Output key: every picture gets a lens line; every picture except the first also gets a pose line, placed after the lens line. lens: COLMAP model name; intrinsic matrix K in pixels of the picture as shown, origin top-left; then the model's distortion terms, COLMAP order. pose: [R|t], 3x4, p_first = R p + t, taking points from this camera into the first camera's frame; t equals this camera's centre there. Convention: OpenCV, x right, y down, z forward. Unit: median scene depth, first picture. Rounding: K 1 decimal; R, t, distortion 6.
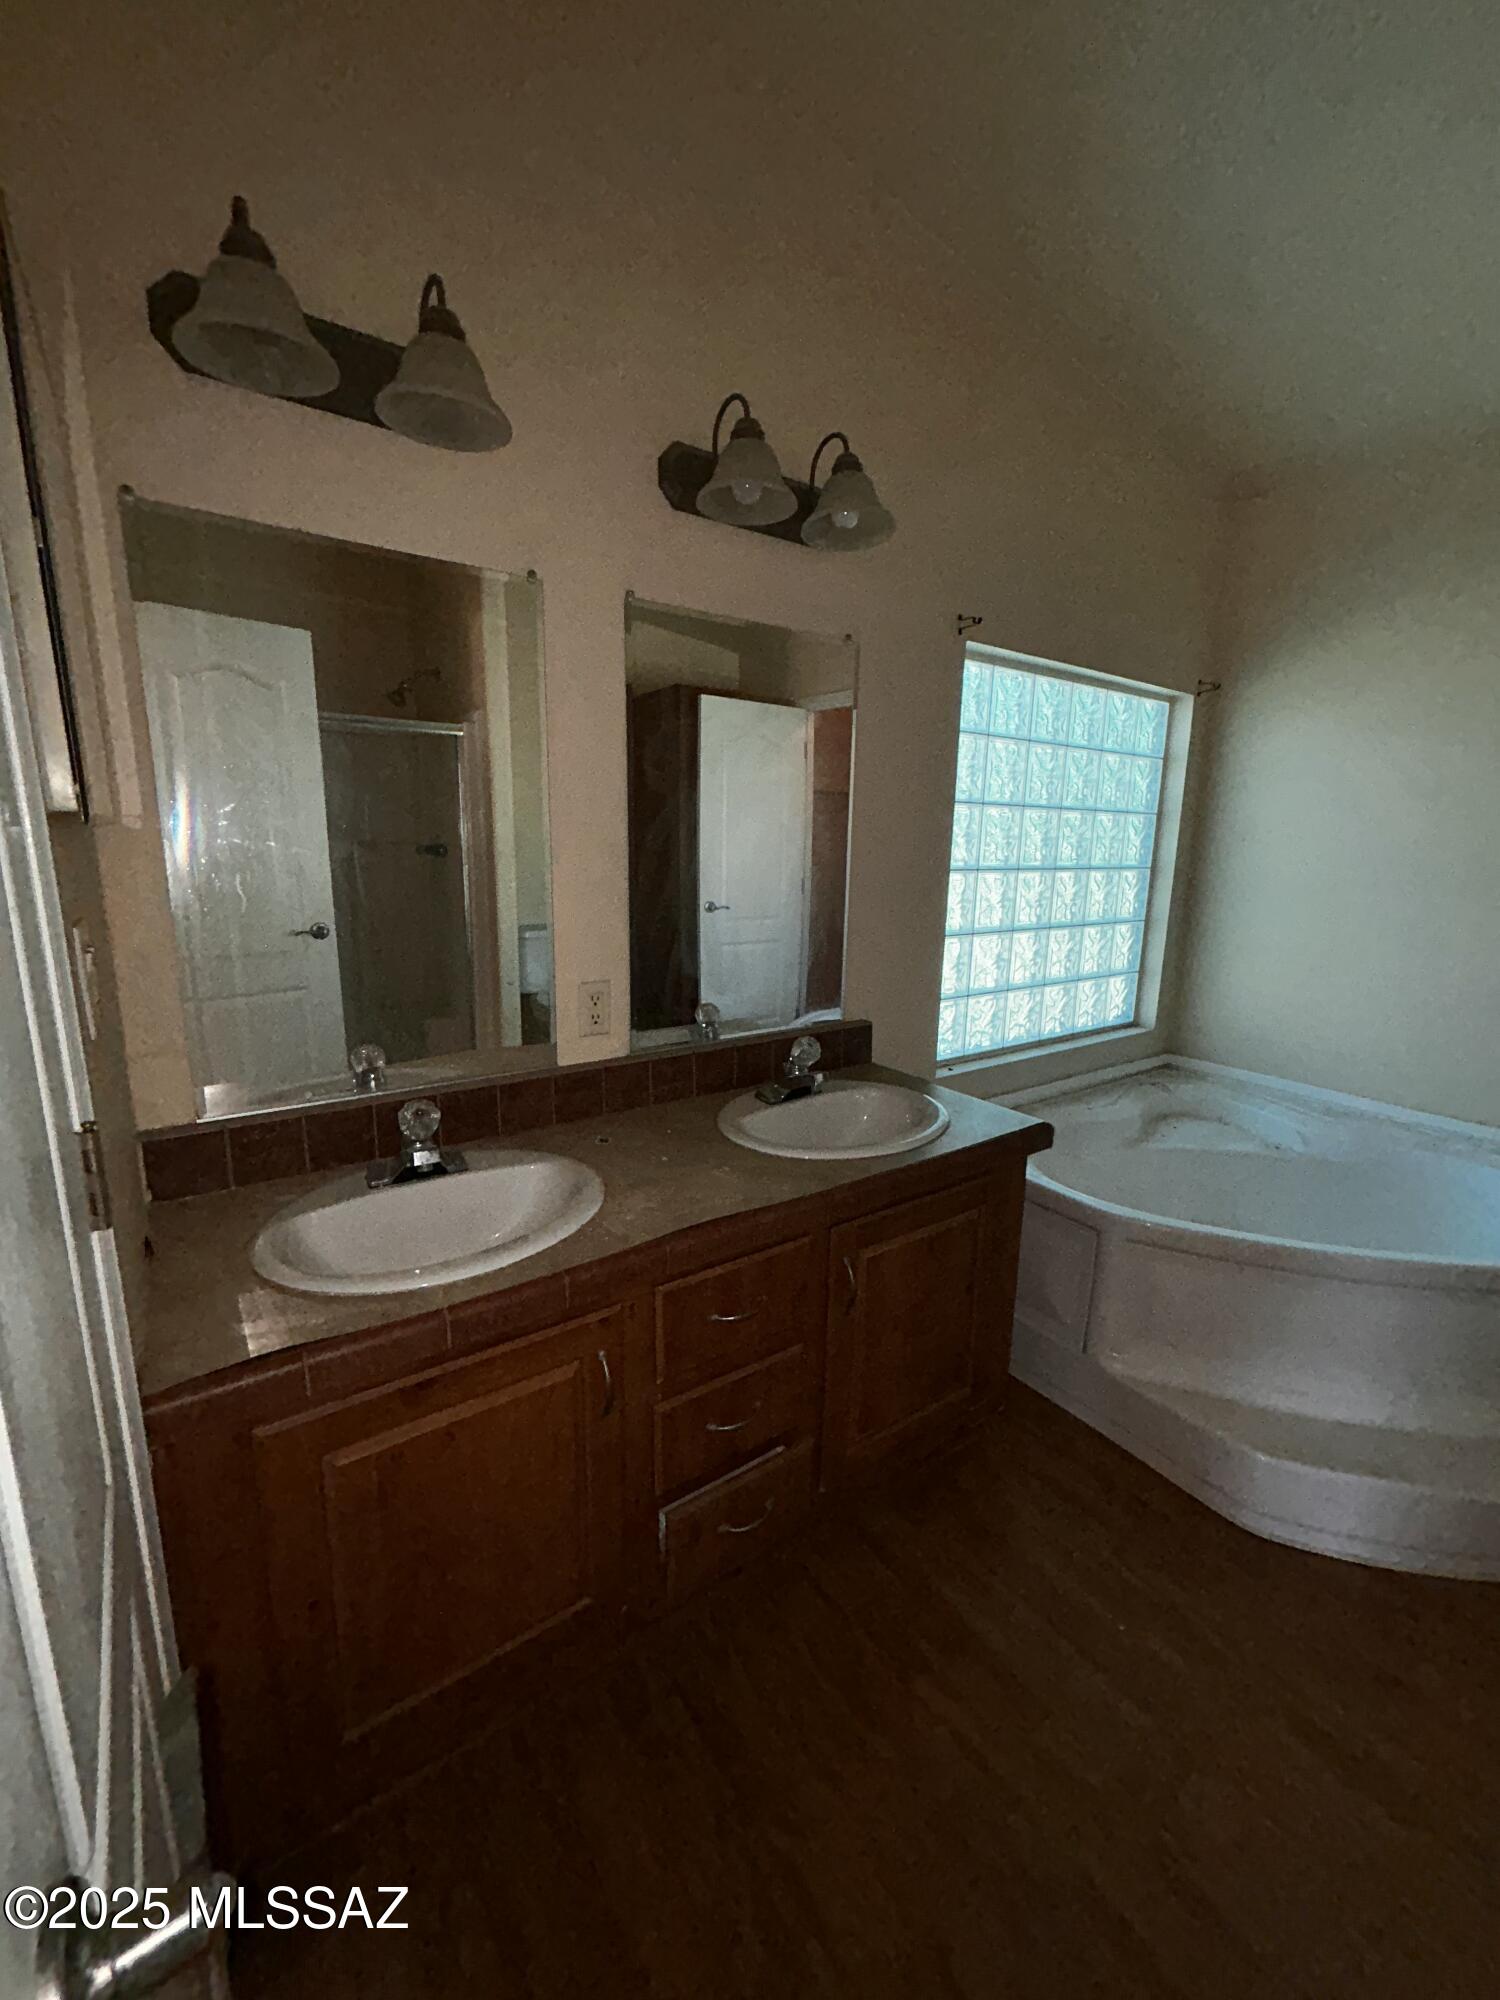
lens RADIAL K [[807.8, 0, 751.3], [0, 807.8, 1001.9], [0, 0, 1]] dist [-0.001342, -0.000116]
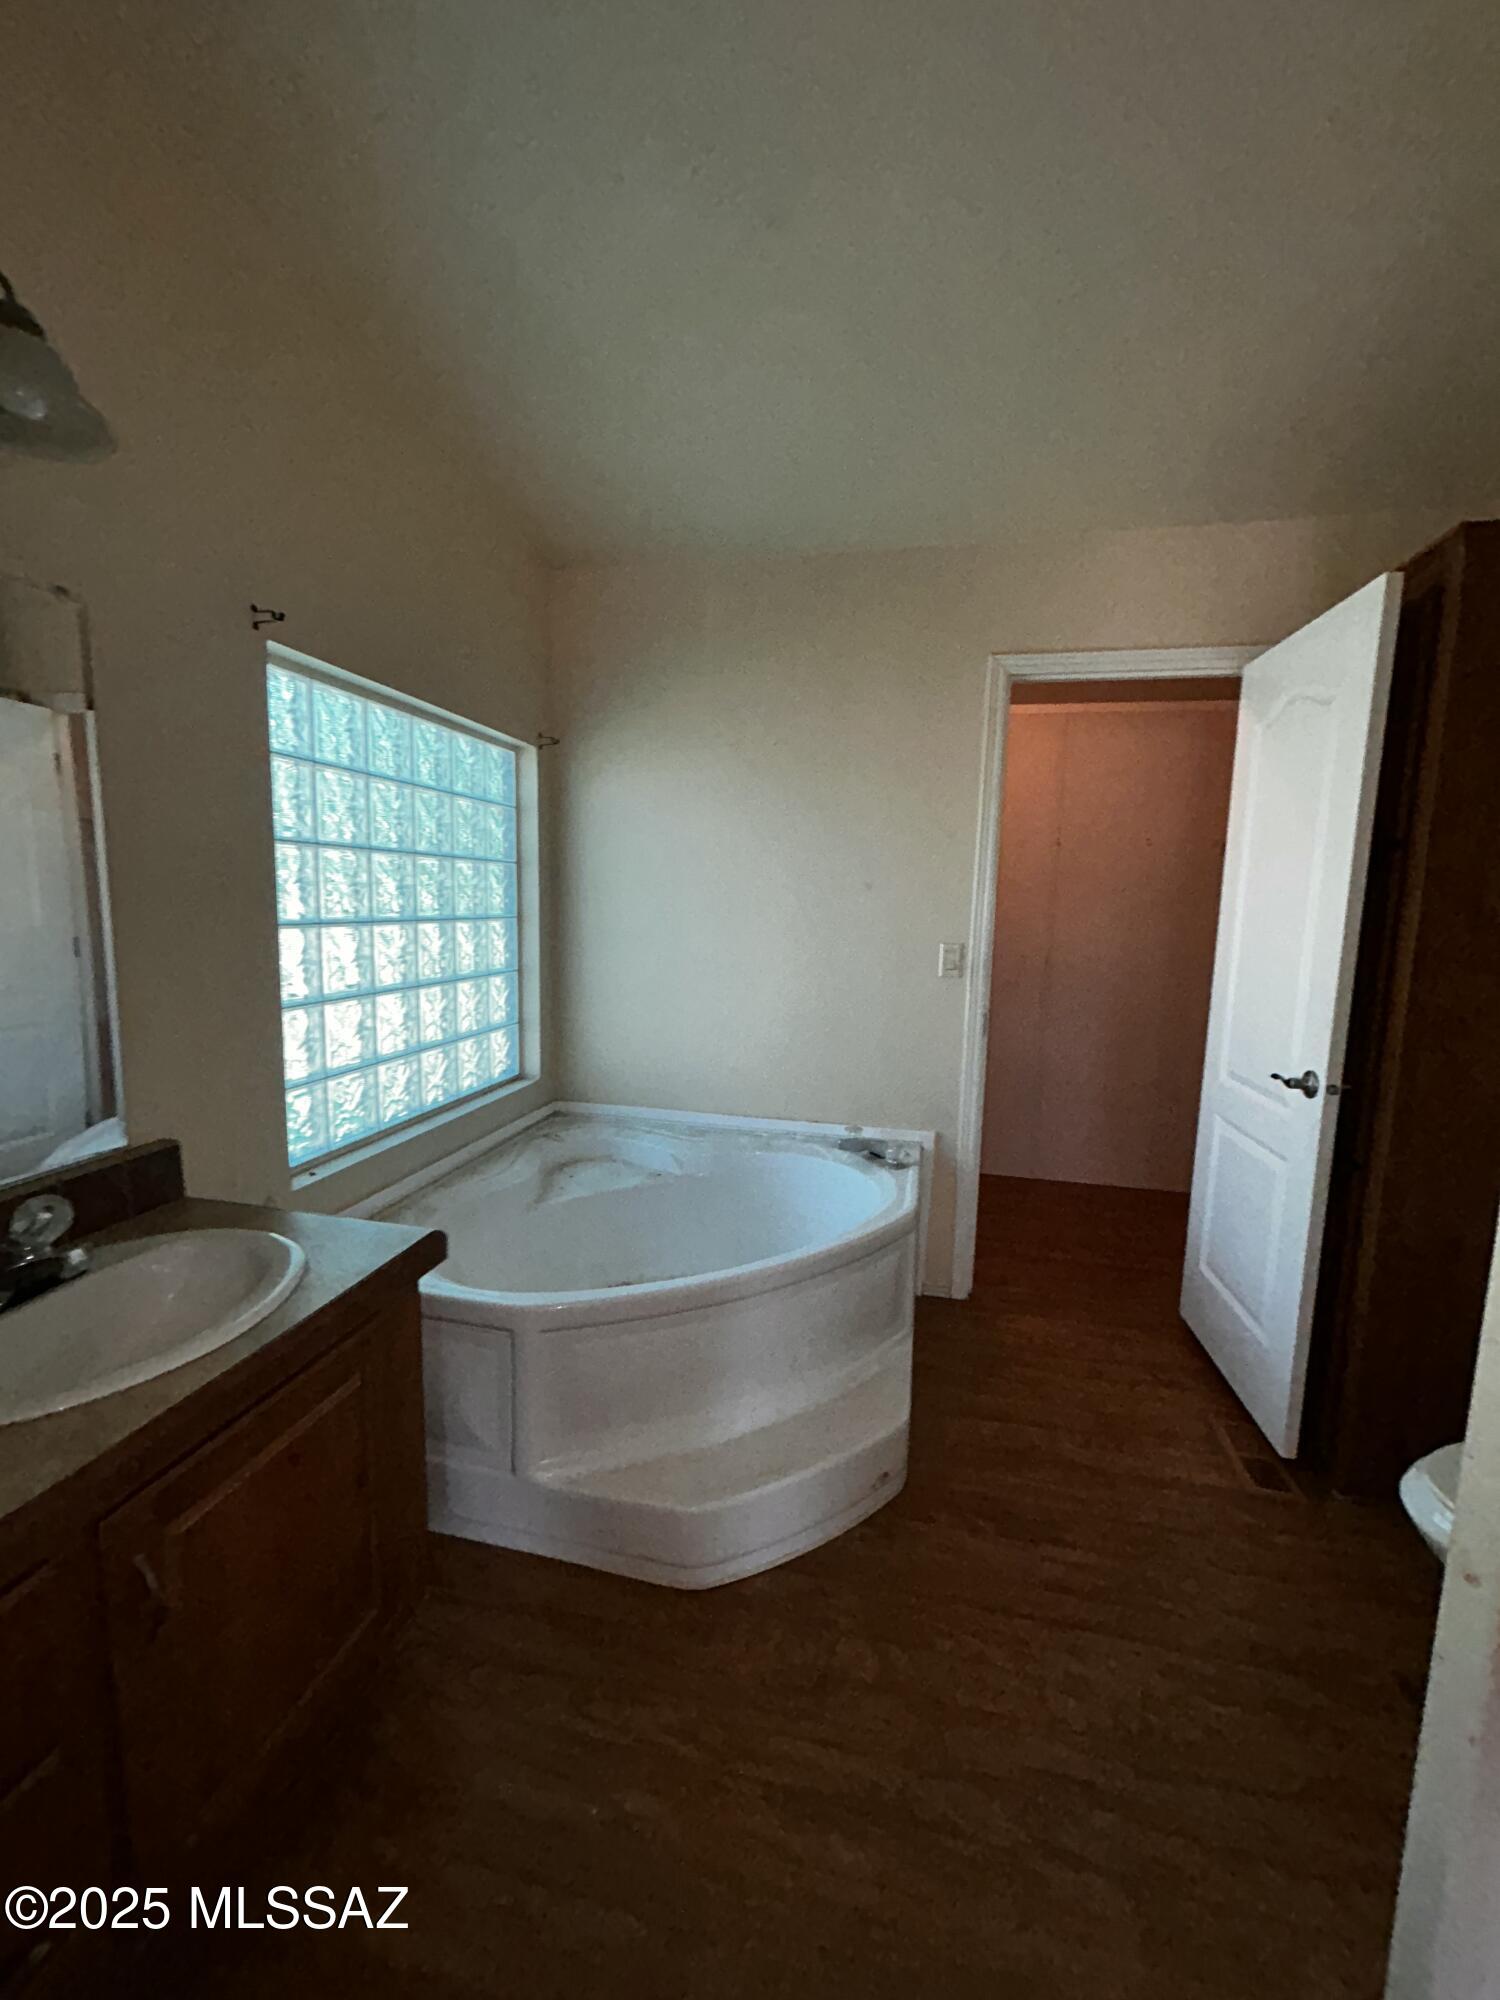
lens RADIAL K [[807.8, 0, 751.3], [0, 807.8, 1001.9], [0, 0, 1]] dist [-0.001342, -0.000116]
pose [[0.739773, -0.086309, 0.667298, 0.048351], [0.123710, 0.992279, -0.008804, -0.022558], [-0.661386, 0.089065, 0.744739, 0.102790]]
